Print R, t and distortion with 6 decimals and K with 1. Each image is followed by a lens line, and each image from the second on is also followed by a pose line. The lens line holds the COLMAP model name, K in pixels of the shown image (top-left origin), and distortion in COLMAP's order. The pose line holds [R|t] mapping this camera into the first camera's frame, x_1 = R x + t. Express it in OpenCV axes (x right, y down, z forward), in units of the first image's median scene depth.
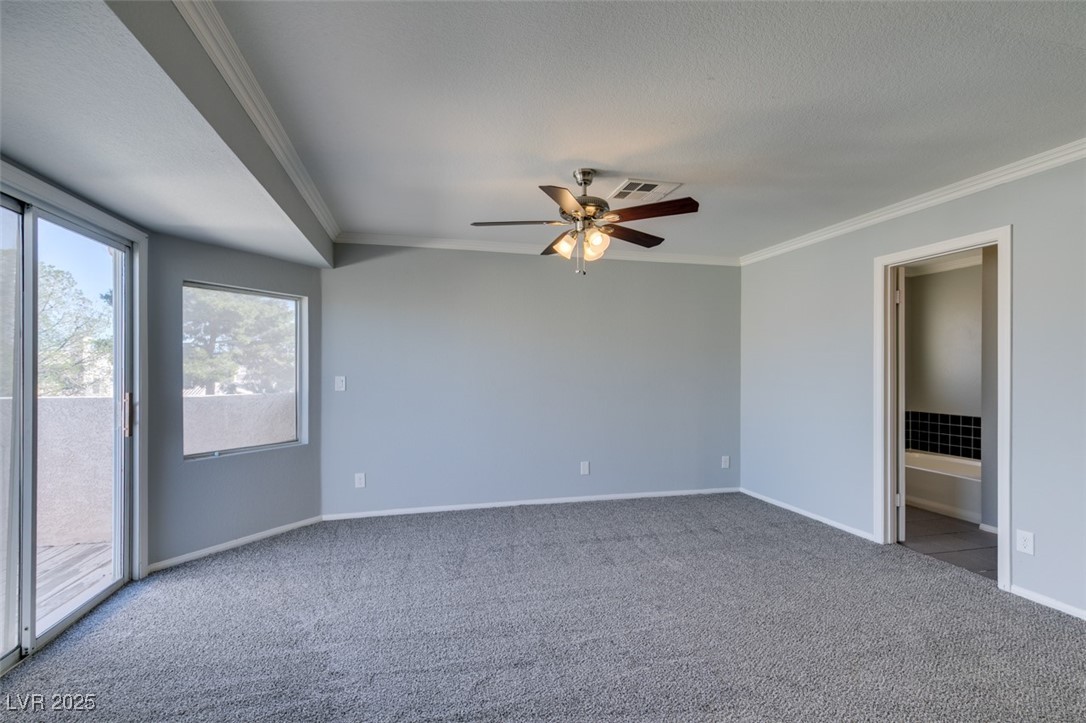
lens RADIAL K [[489.7, 0, 543.2], [0, 489.7, 360.9], [0, 0, 1]] dist [0.012479, -0.001170]
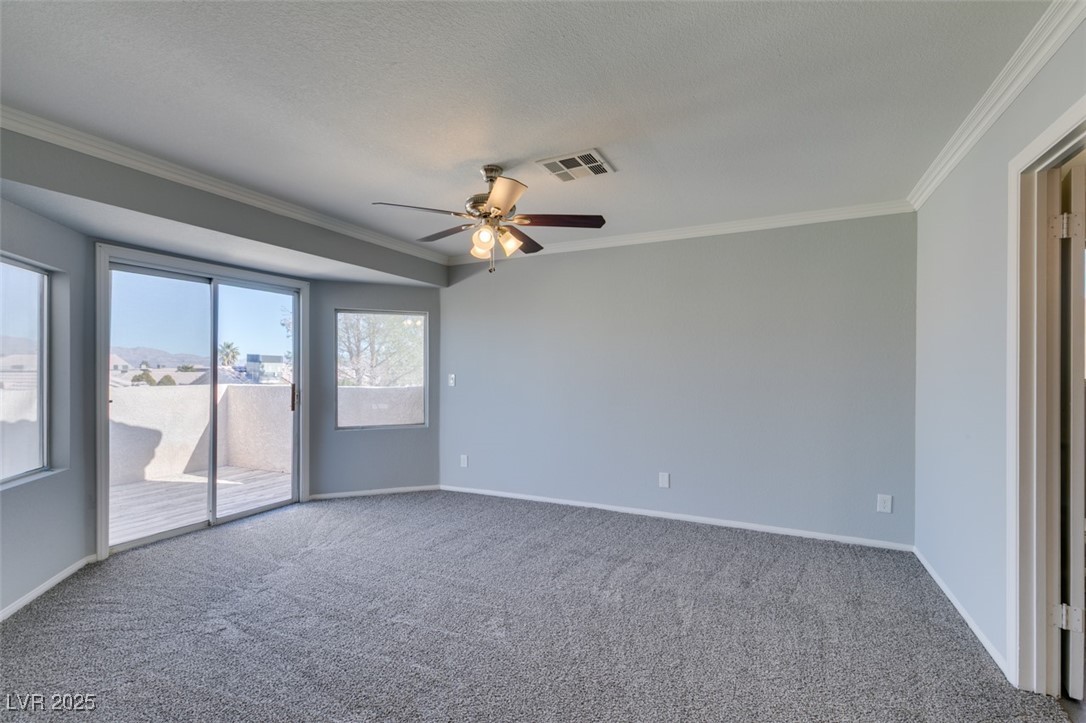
lens RADIAL K [[489.7, 0, 542.0], [0, 489.7, 363.2], [0, 0, 1]] dist [0.012479, -0.001170]
pose [[0.763722, -0.009227, -0.645480, 0.629227], [0.013582, 0.999906, 0.001777, 0.005001], [0.645403, -0.010124, 0.763775, 0.240871]]
